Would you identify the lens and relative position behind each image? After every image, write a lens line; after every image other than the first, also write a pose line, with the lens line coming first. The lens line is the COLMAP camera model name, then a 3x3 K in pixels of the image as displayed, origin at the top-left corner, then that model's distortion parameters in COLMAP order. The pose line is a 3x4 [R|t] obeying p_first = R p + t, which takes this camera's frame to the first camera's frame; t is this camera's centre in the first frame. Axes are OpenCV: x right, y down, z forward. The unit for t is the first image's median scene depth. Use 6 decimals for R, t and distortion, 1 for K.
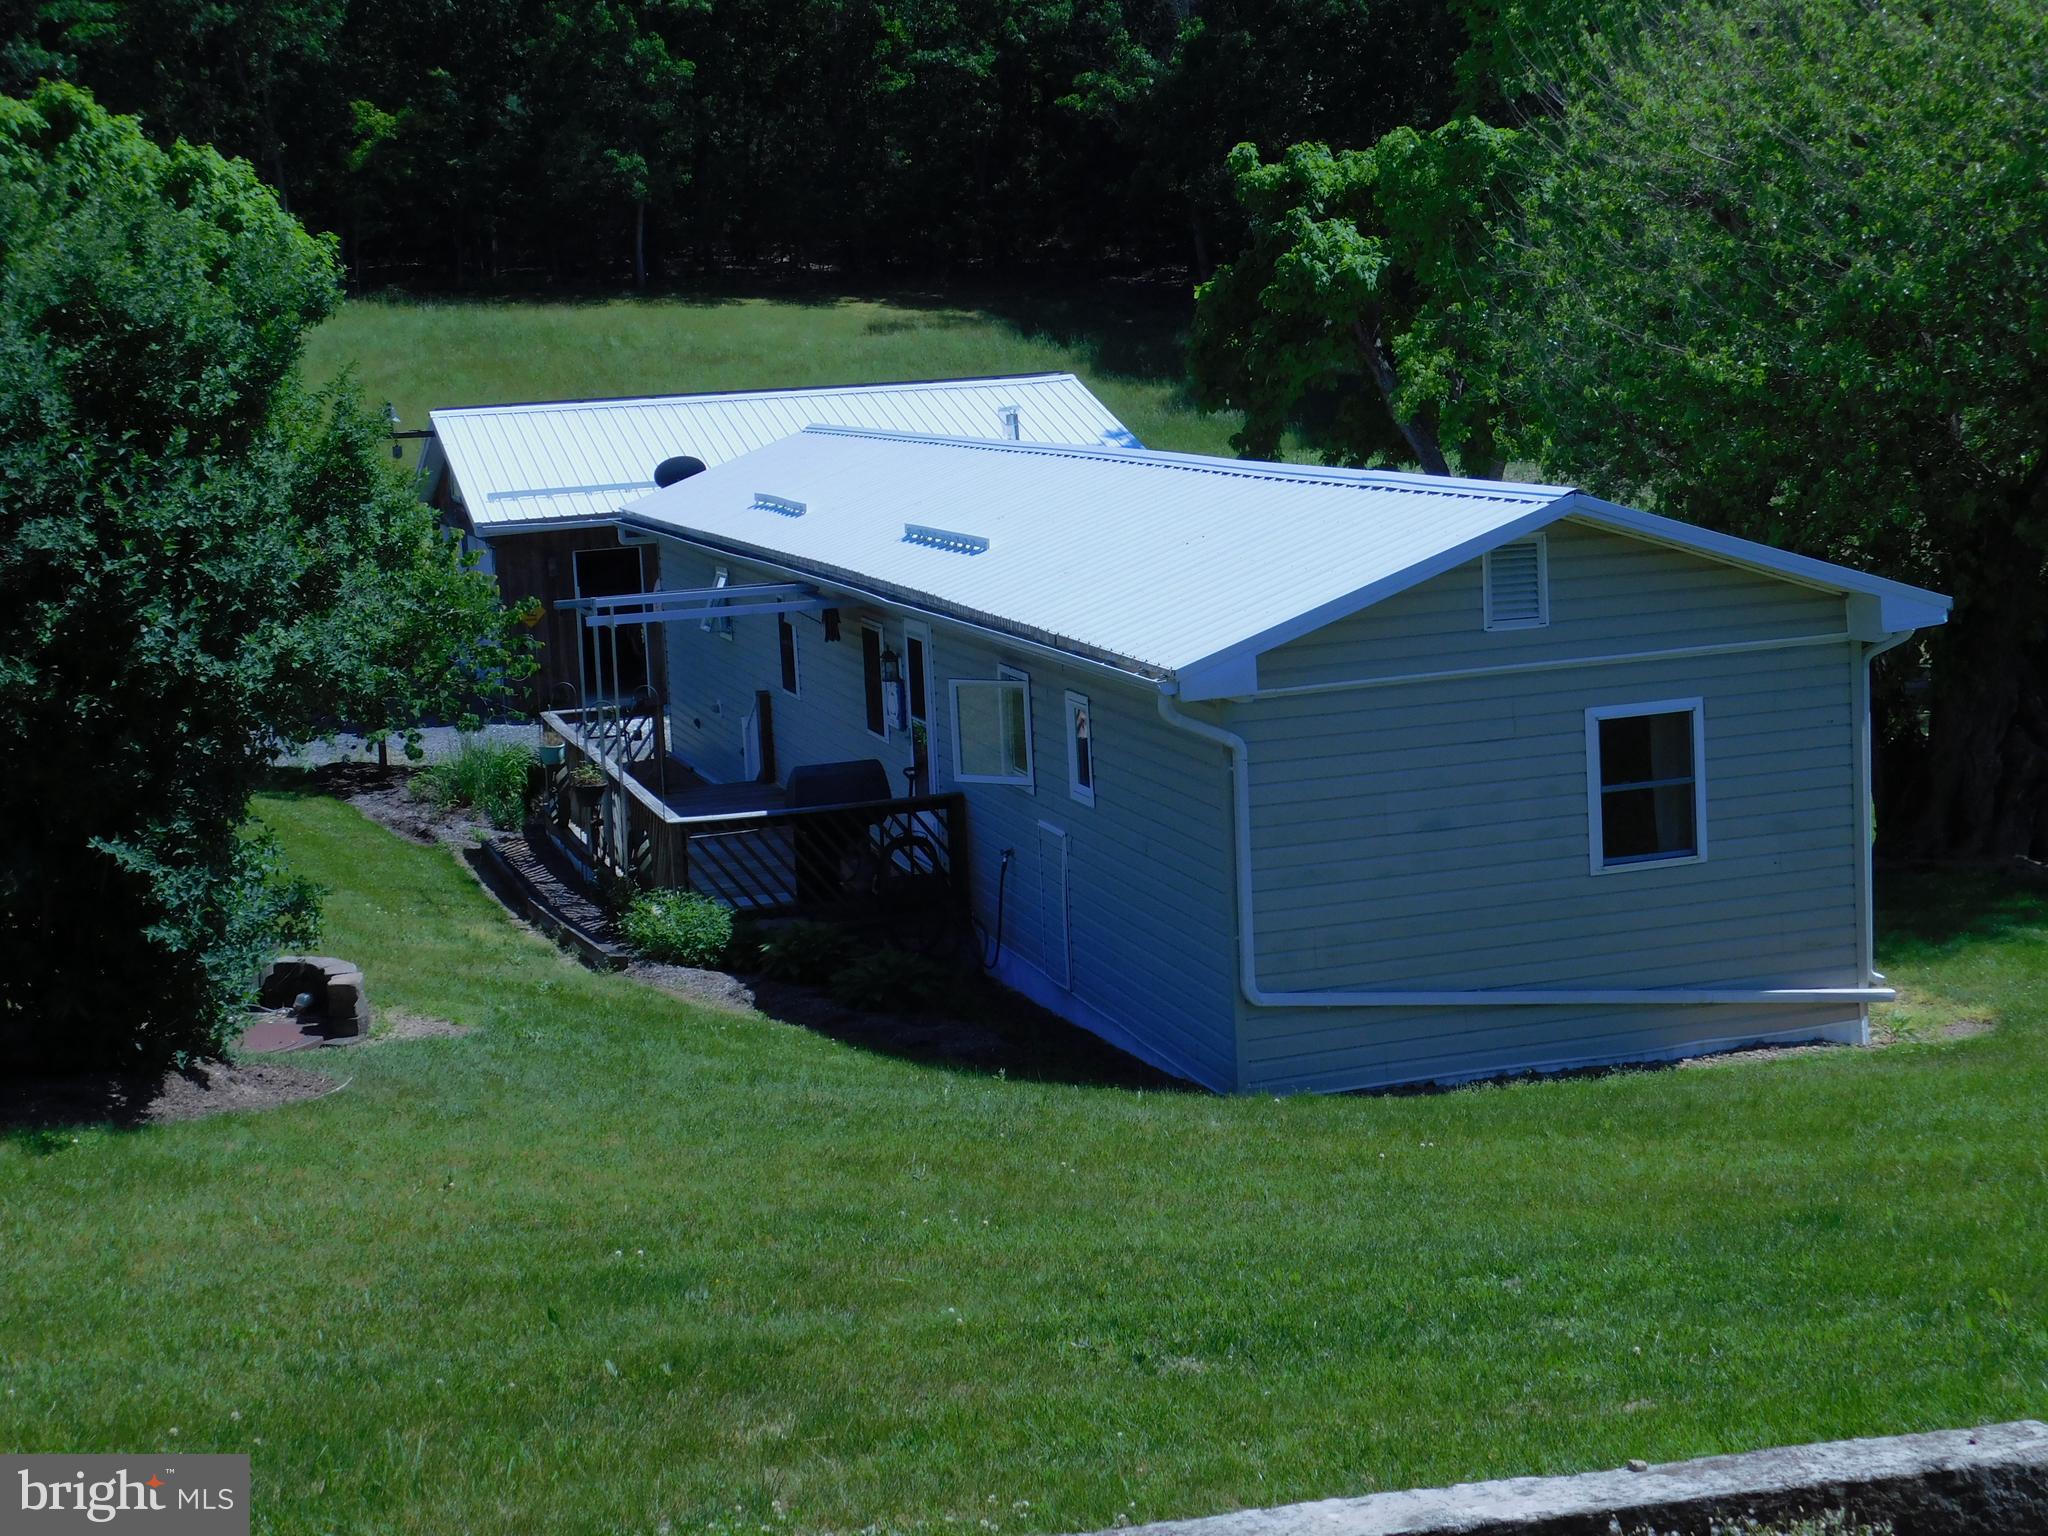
lens RADIAL K [[3051.8, 0, 1024.2], [0, 3051.8, 764.6], [0, 0, 1]] dist [0.025553, 0.000000]
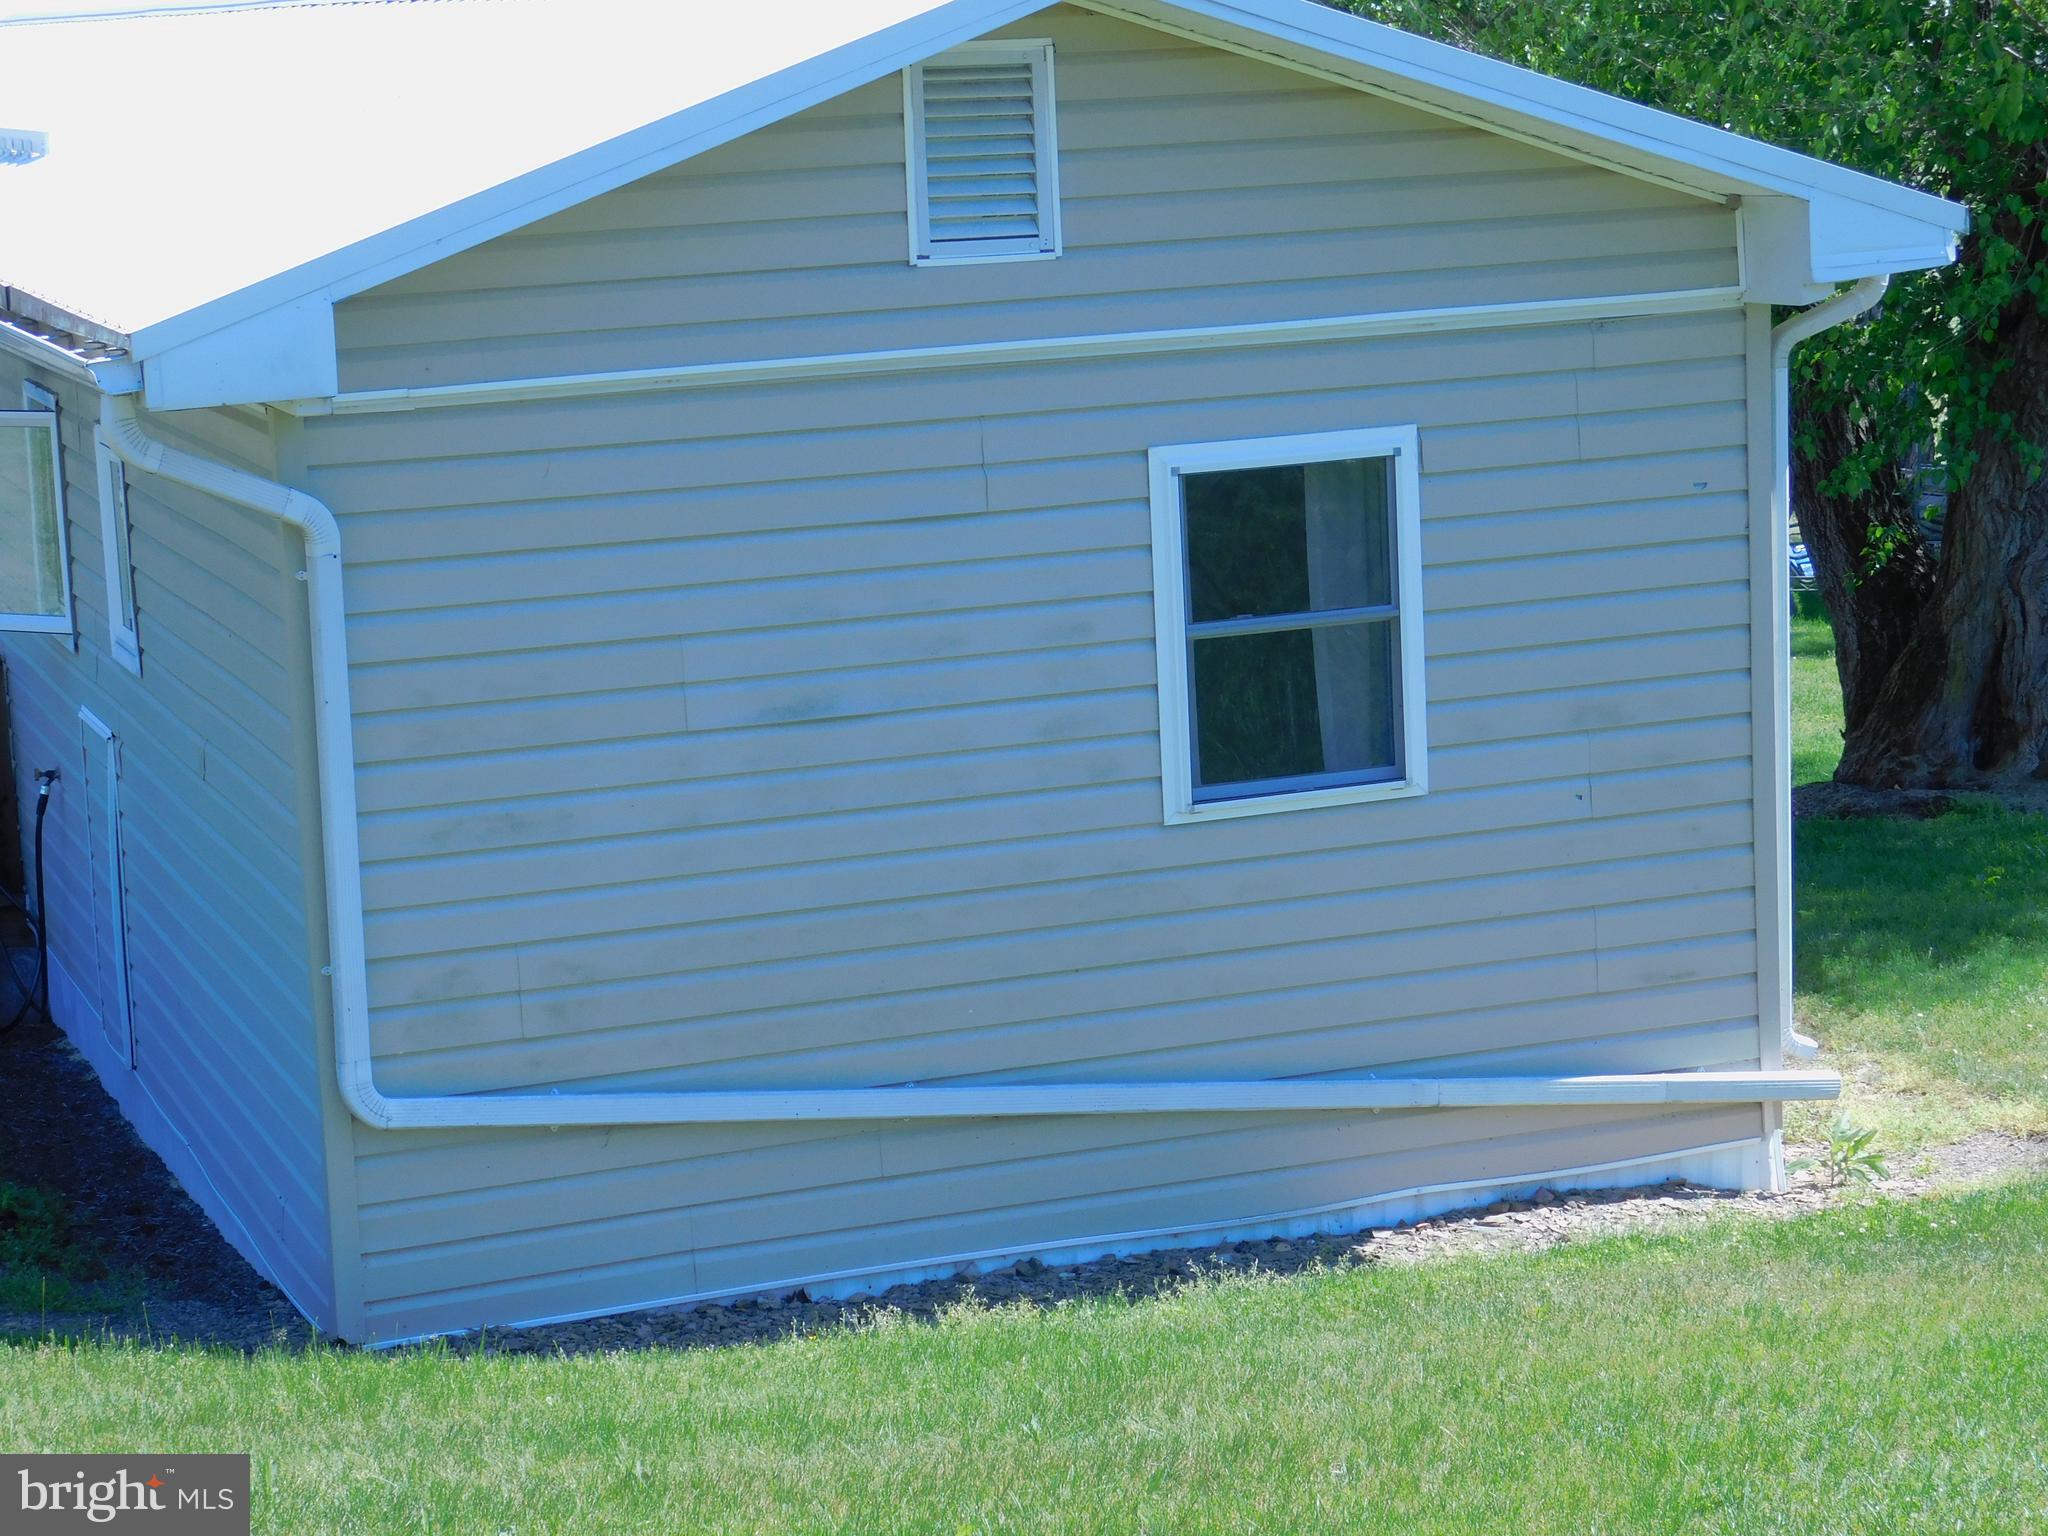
lens RADIAL K [[4238.3, 0, 1024.0], [0, 4238.3, 769.3], [0, 0, 1]] dist [0.043125, 0.000000]
pose [[0.997868, 0.001220, 0.065258, 0.123329], [-0.002892, 0.999670, 0.025530, 0.012348], [-0.065205, -0.025665, 0.997542, 0.380851]]
